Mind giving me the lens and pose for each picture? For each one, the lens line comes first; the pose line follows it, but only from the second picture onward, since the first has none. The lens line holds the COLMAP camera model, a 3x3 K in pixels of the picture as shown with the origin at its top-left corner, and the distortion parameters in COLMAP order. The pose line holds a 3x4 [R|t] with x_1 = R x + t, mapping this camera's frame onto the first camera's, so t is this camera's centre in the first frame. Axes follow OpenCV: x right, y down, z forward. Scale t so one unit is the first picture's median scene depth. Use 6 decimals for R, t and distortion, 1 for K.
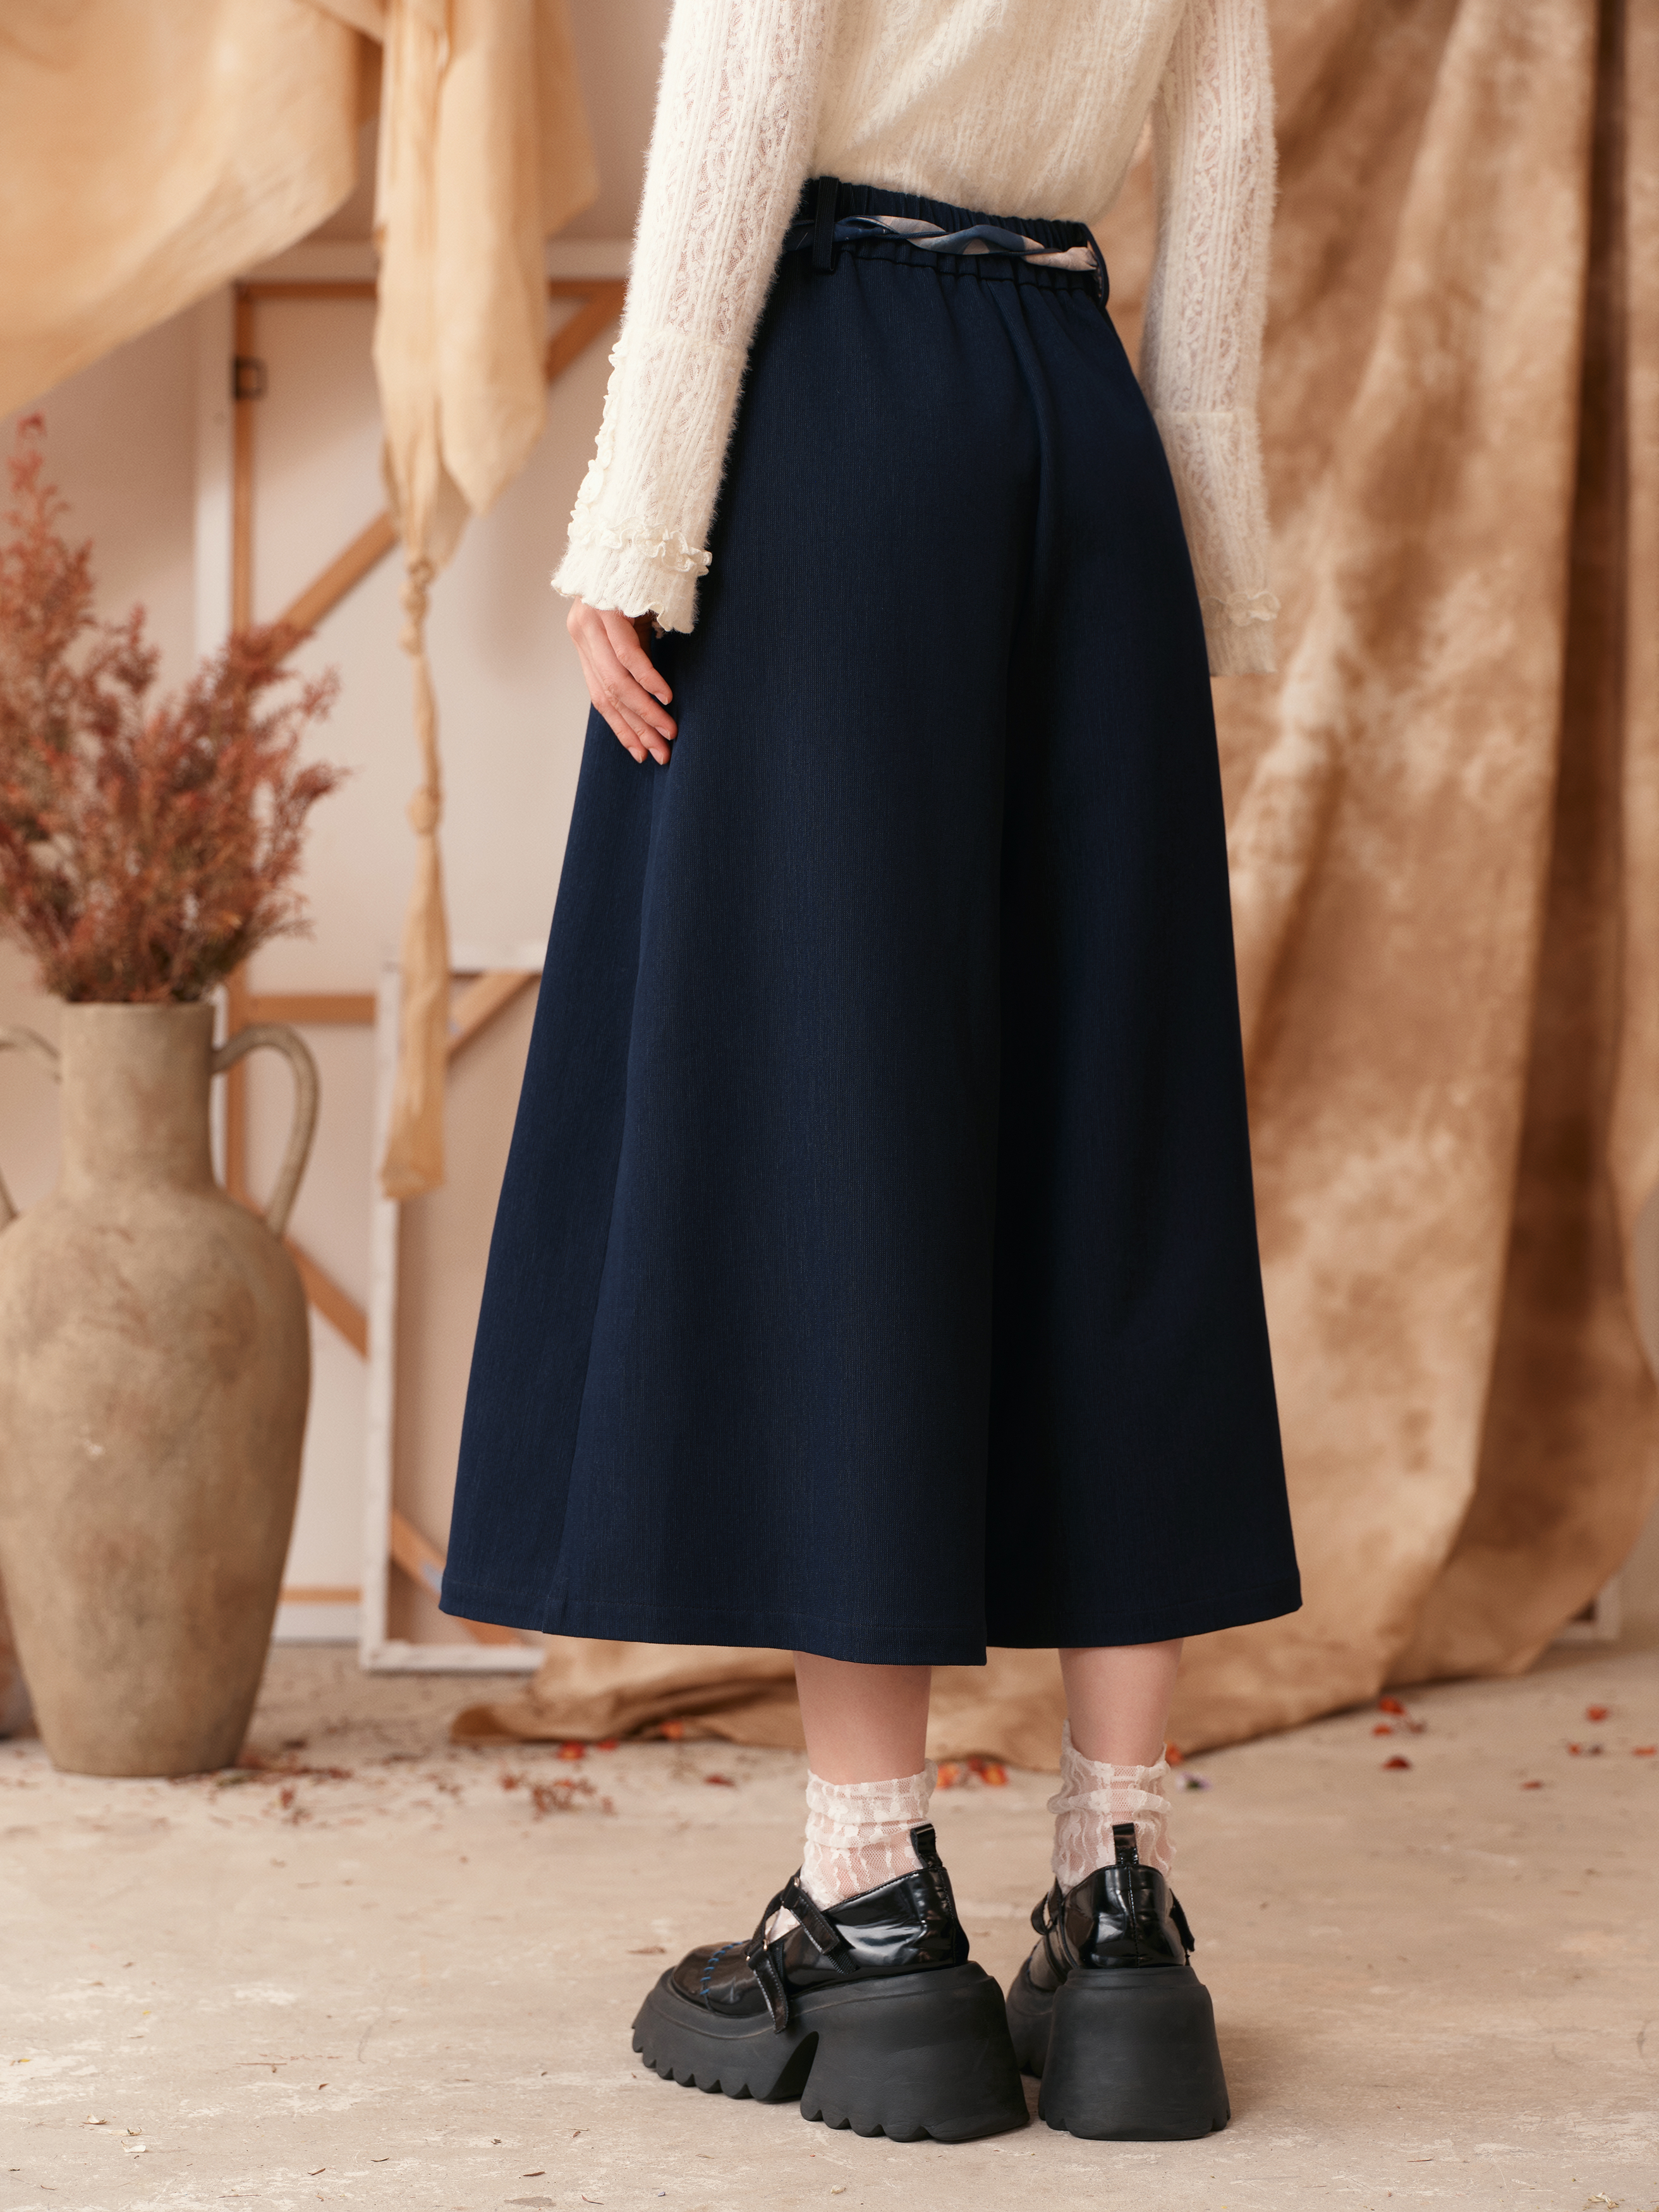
lens RADIAL K [[3965.7, 0, 840.1], [0, 3965.7, 1120.5], [0, 0, 1]] dist [-0.043504, 0.000000]
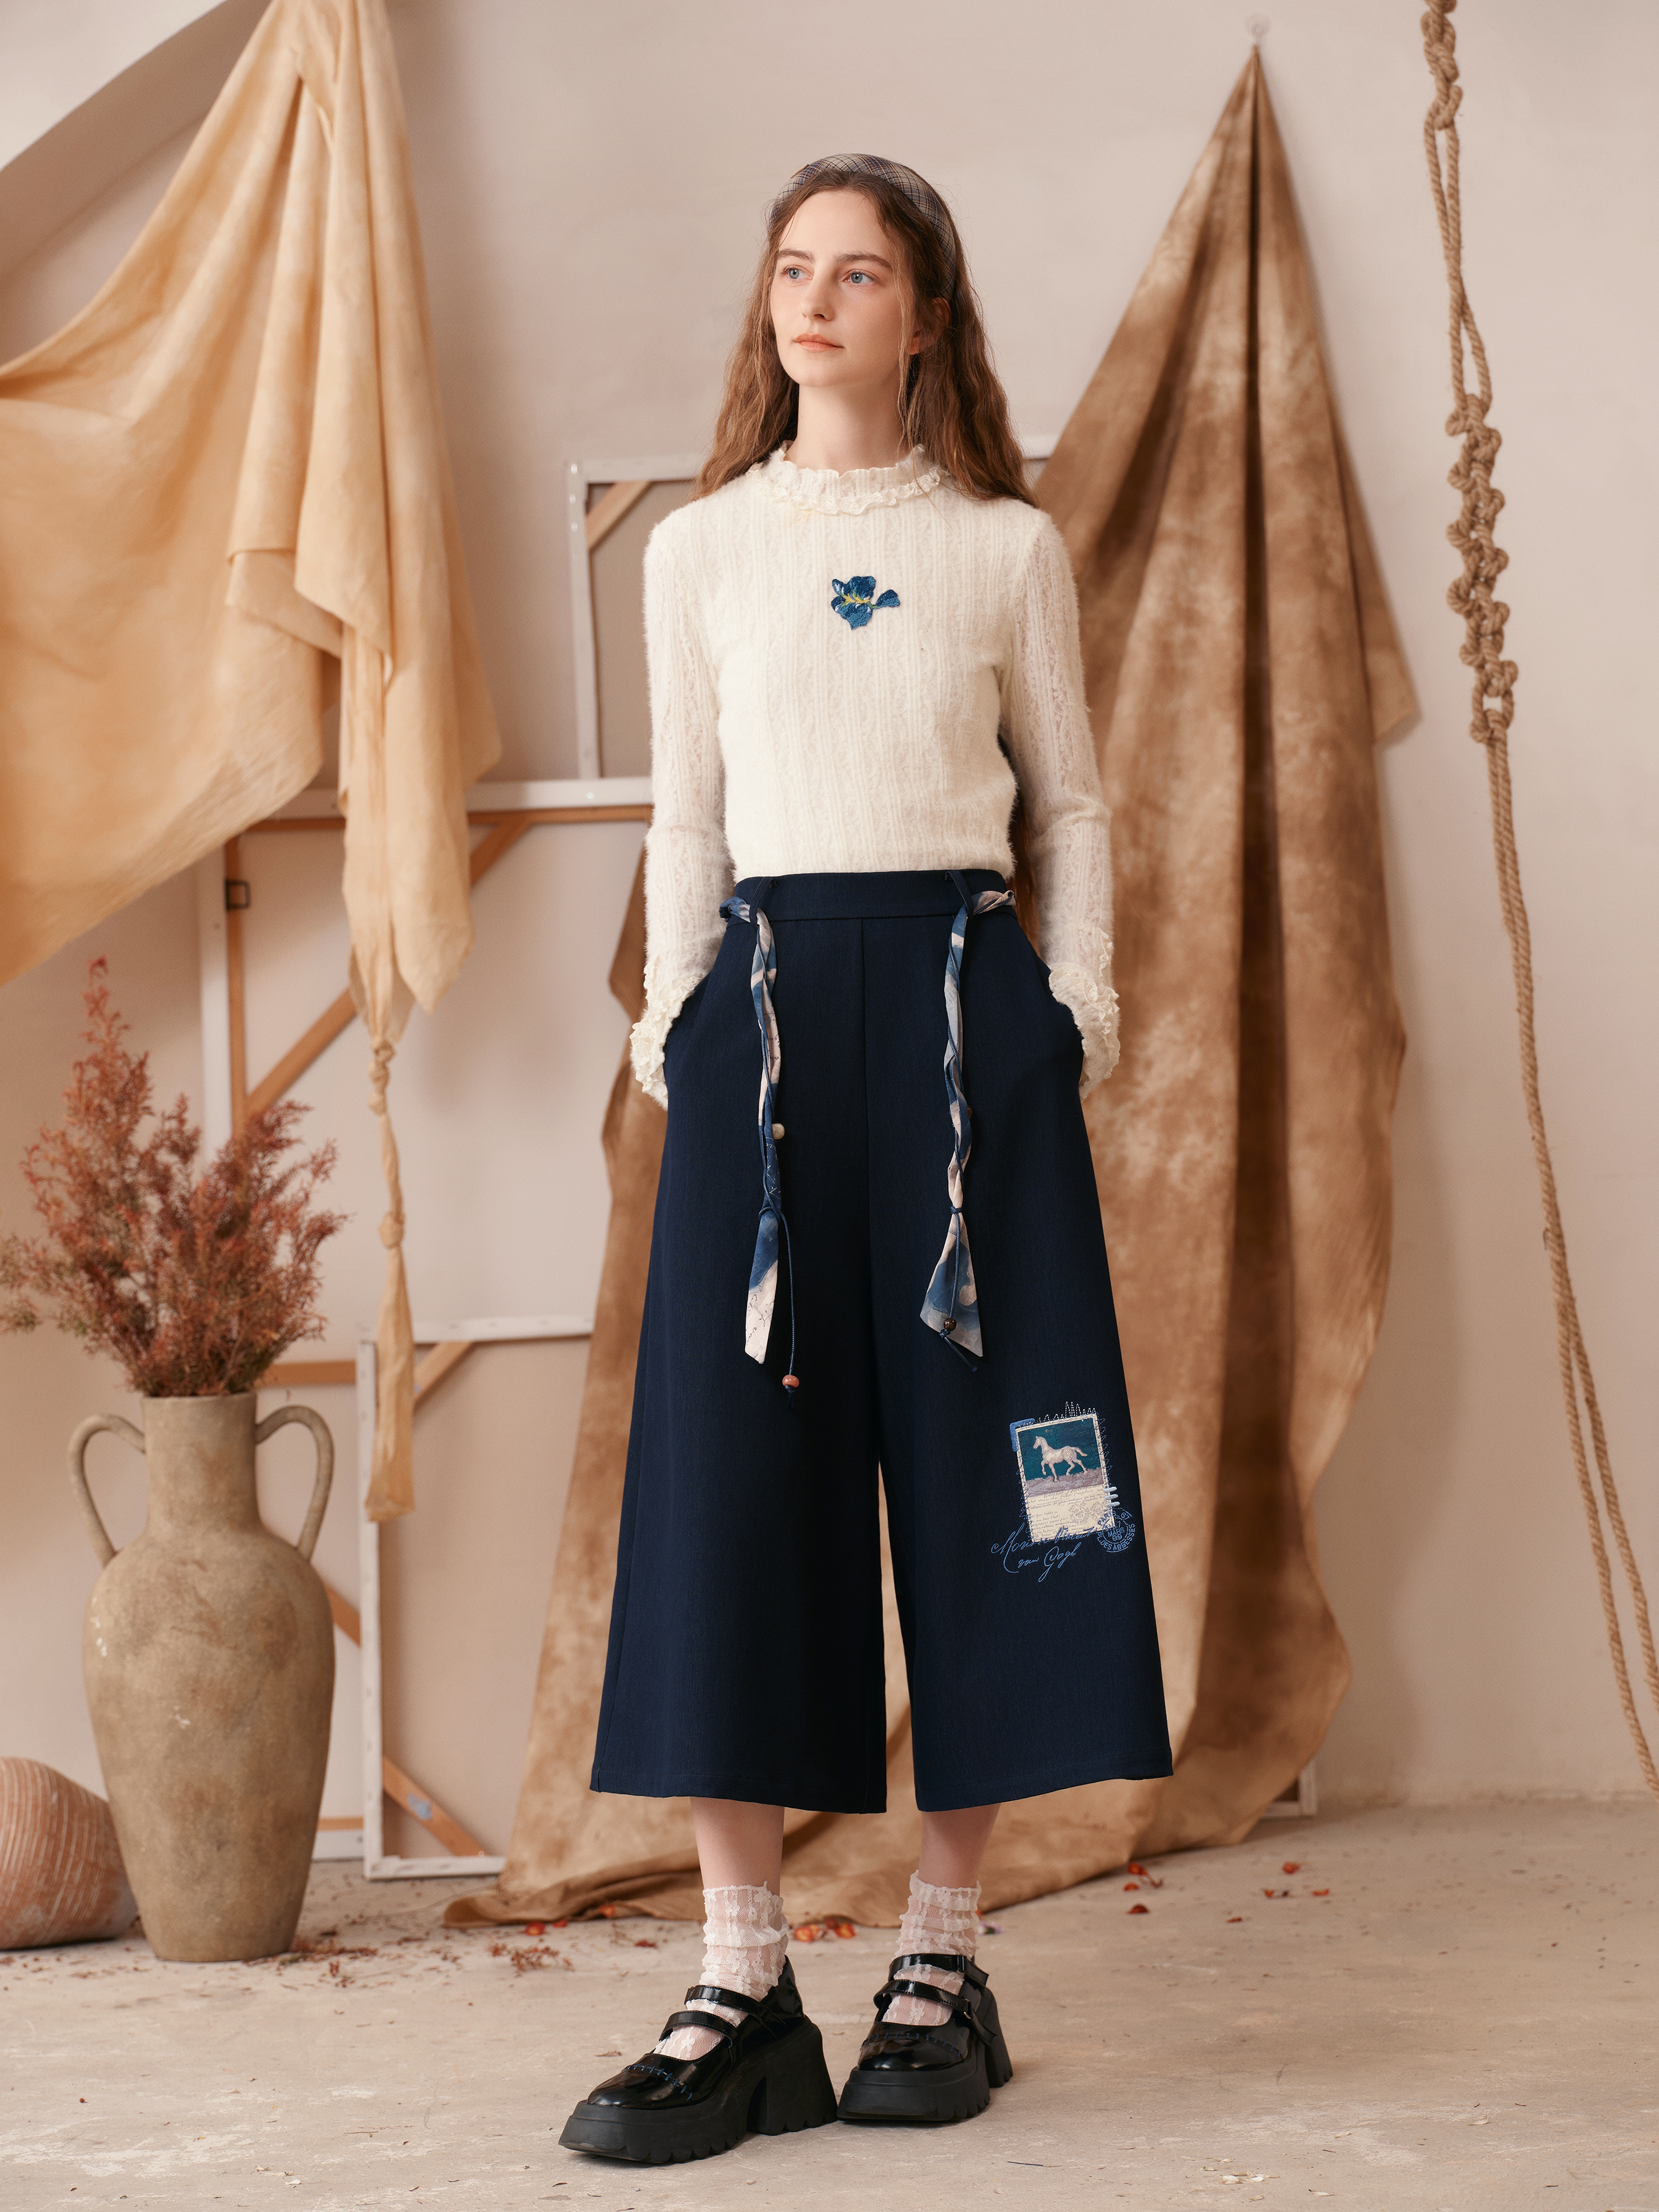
lens RADIAL K [[3965.7, 0, 830.8], [0, 3965.7, 1139.4], [0, 0, 1]] dist [-0.043504, 0.000000]
pose [[0.998481, -0.038620, 0.039286, -0.009070], [0.040536, 0.997966, -0.049194, -0.039690], [-0.037306, 0.050712, 0.998016, -0.367878]]
